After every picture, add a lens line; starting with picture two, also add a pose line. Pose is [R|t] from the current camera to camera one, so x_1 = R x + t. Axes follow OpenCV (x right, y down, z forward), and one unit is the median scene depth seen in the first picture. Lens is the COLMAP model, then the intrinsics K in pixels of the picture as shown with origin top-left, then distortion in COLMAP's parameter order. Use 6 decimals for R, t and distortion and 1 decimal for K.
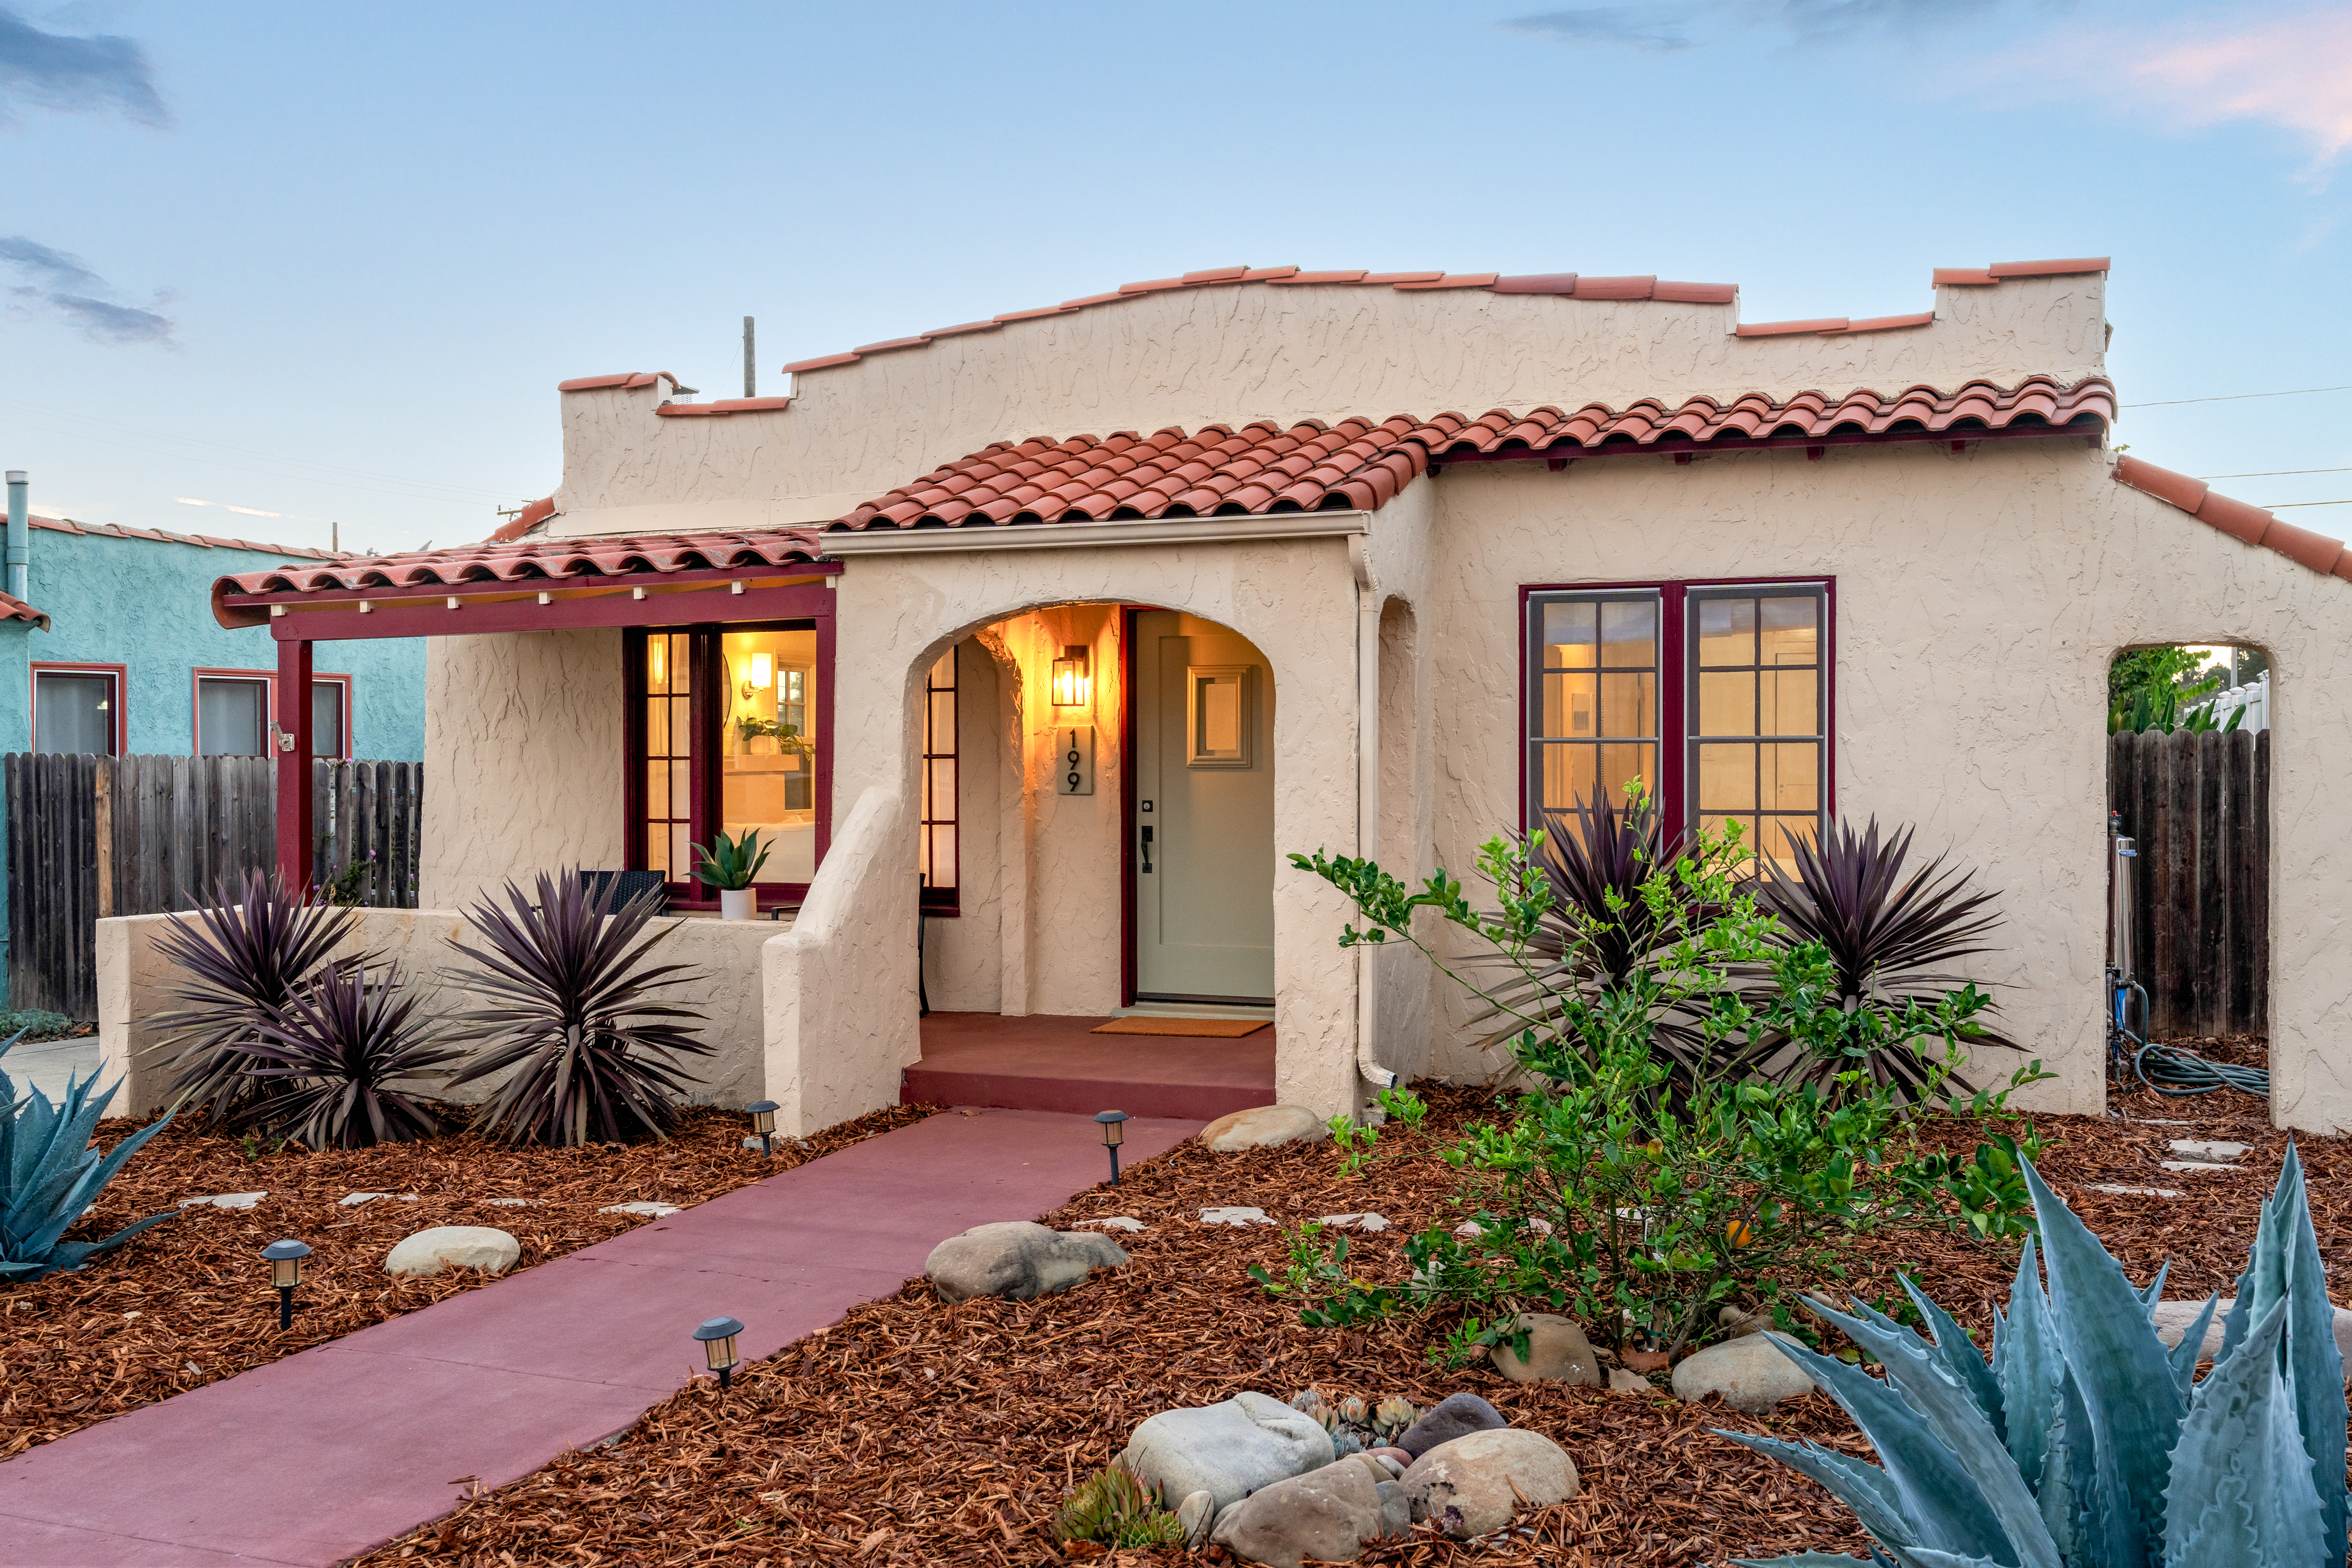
lens RADIAL K [[2146.2, 0, 1176.0], [0, 2146.2, 784.0], [0, 0, 1]] dist [0.053776, -0.002799]
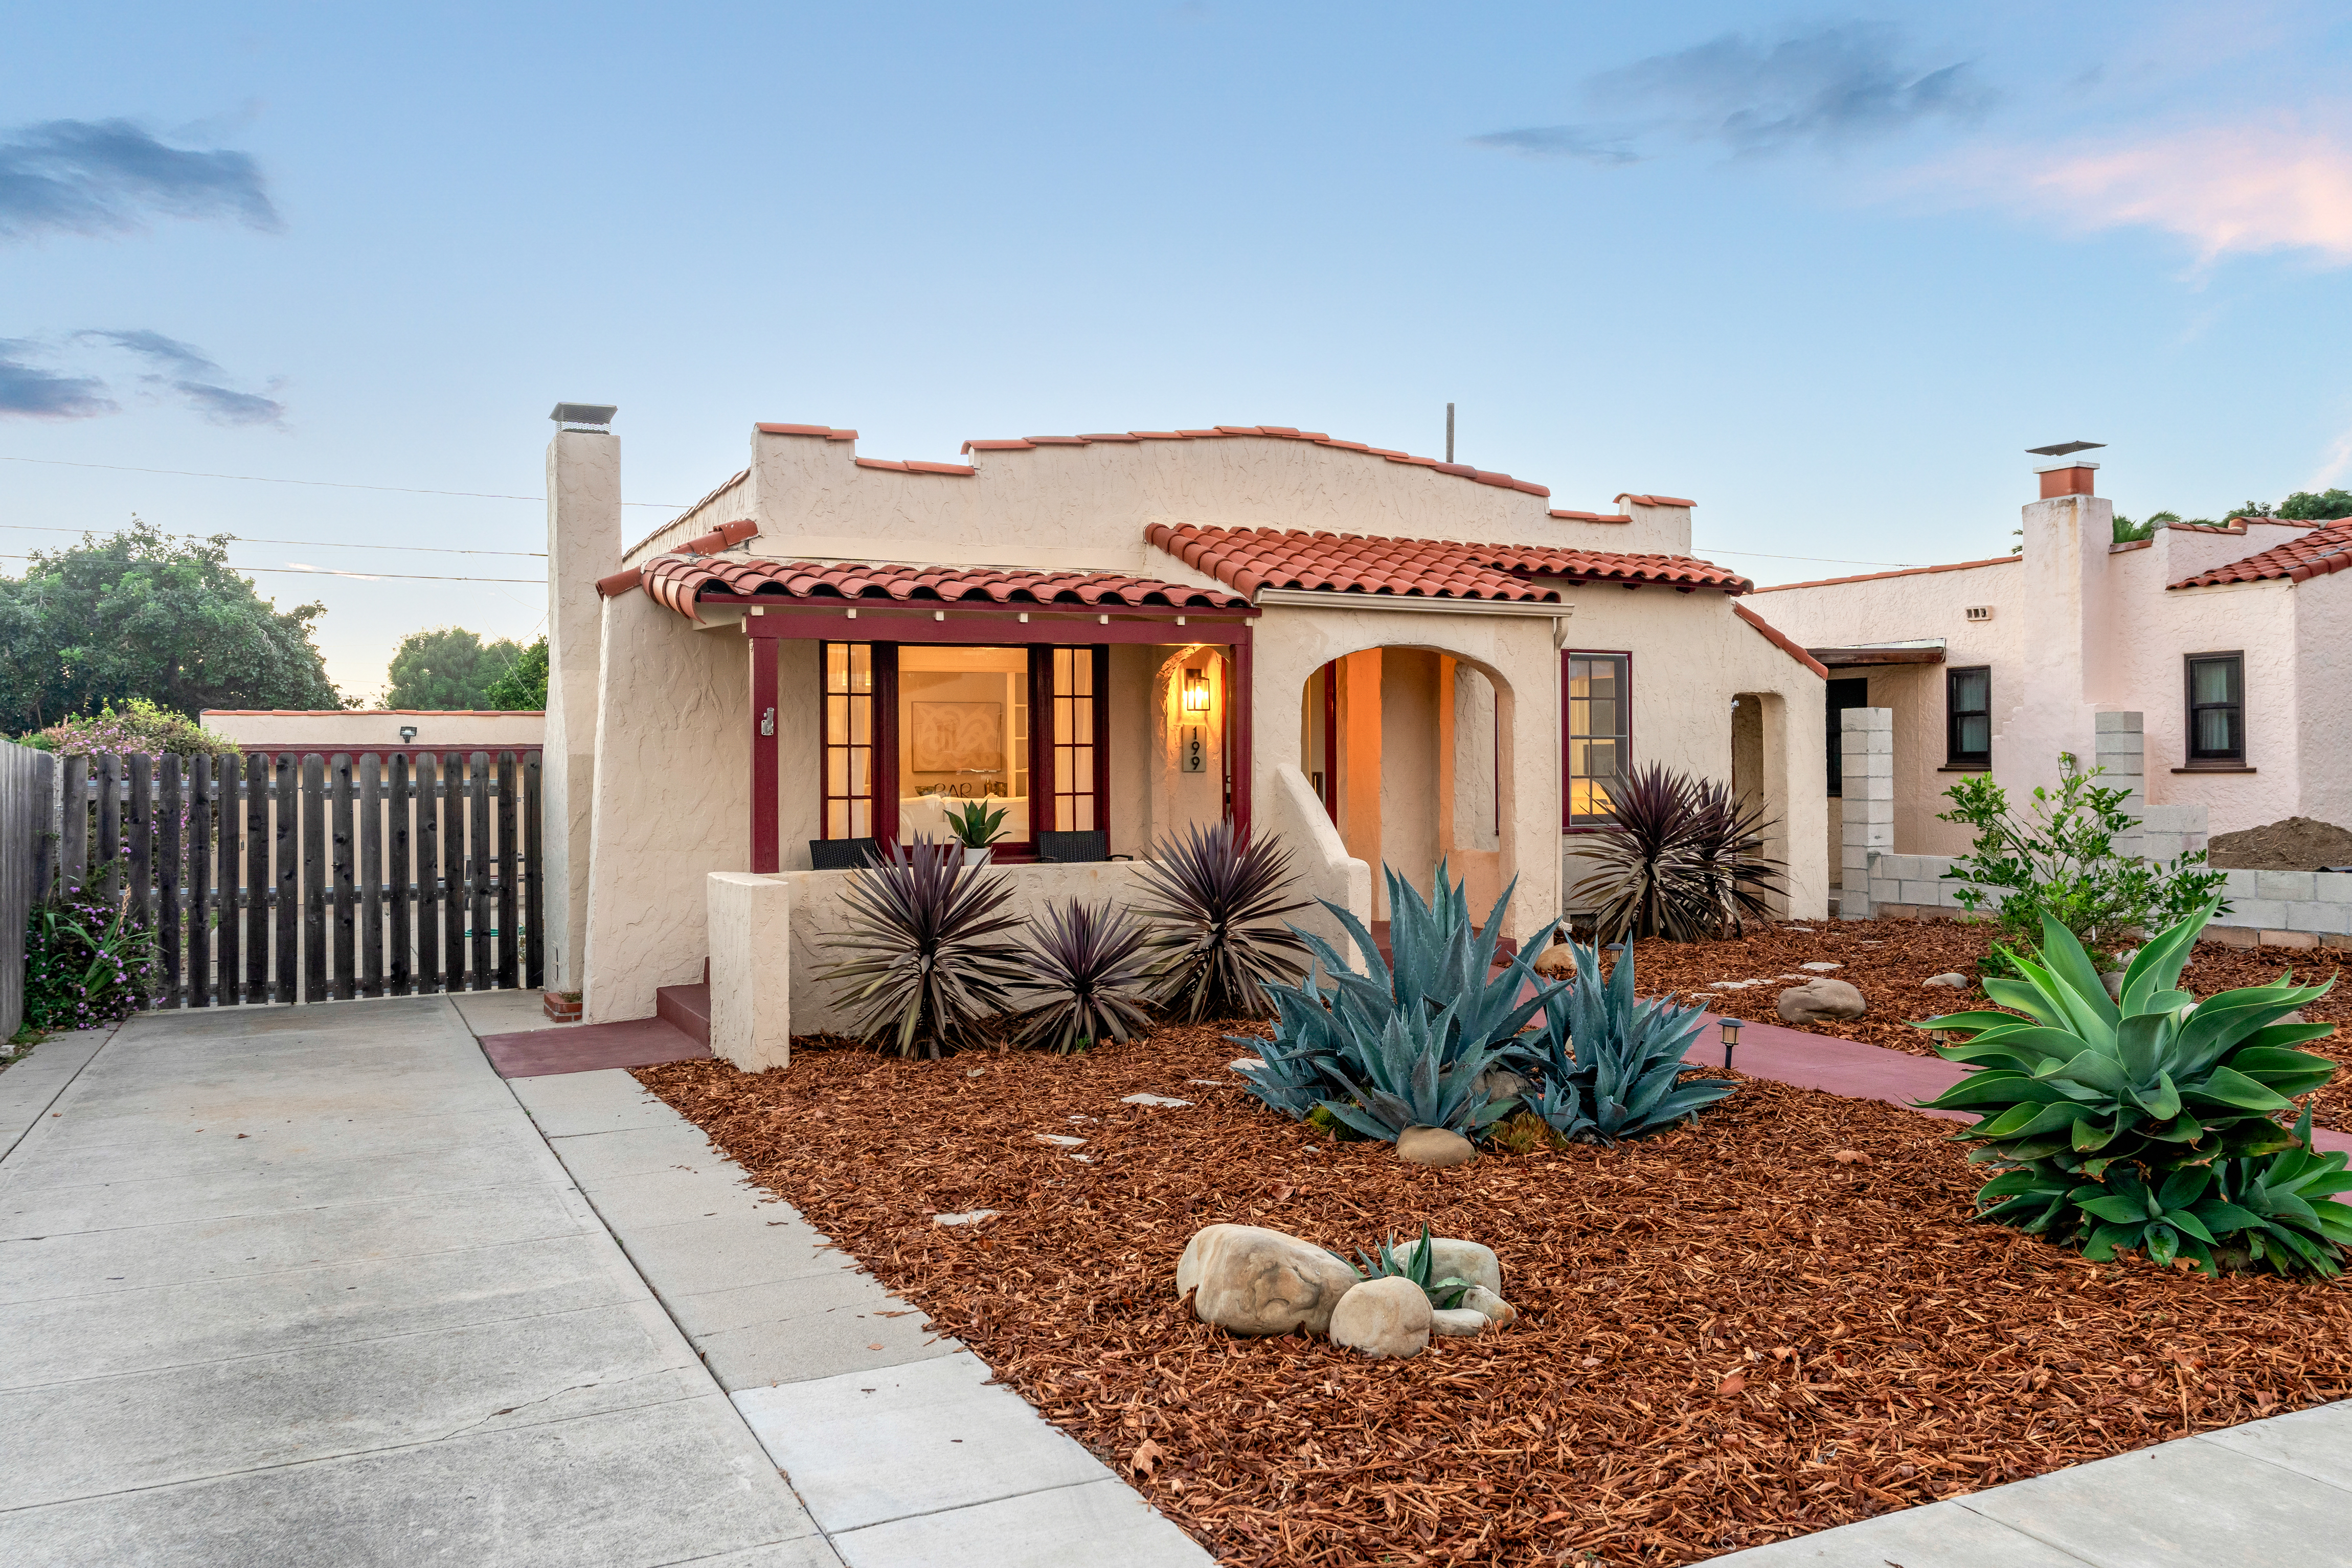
lens RADIAL K [[1782.7, 0, 1176.0], [0, 1782.7, 784.0], [0, 0, 1]] dist [0.086863, 0.000713]
pose [[0.663560, -0.009247, 0.748066, -1.009922], [0.012505, 0.999921, 0.001267, 0.012107], [-0.748018, 0.008514, 0.663623, 0.220450]]
